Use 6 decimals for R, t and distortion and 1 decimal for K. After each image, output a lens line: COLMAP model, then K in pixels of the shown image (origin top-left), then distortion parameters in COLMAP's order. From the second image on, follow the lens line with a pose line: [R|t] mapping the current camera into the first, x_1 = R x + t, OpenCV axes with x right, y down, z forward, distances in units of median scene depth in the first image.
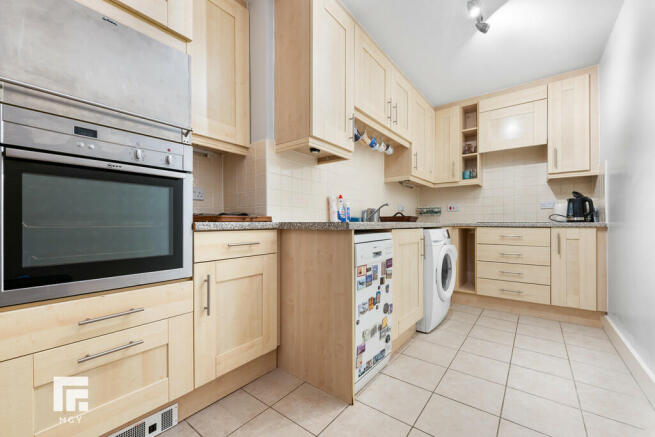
lens RADIAL K [[264.9, 0, 324.2], [0, 264.9, 225.9], [0, 0, 1]] dist [-0.001308, -0.000153]
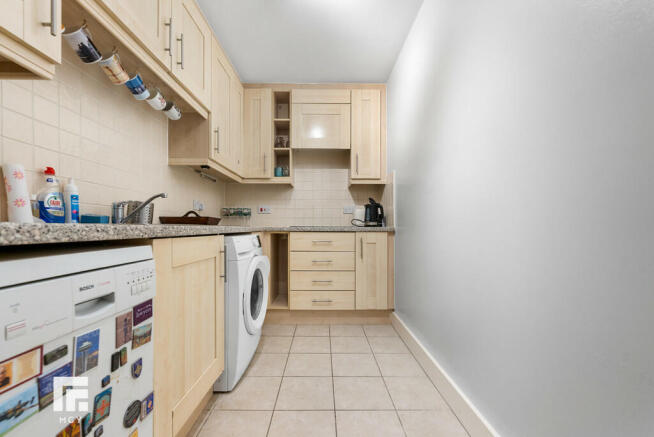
lens RADIAL K [[264.5, 0, 323.7], [0, 264.5, 225.9], [0, 0, 1]] dist [-0.001308, -0.000153]
pose [[0.777246, 0.007215, 0.629155, 0.132215], [0.003017, 0.999880, -0.015194, -0.001968], [-0.629189, 0.013708, 0.777131, 0.288166]]
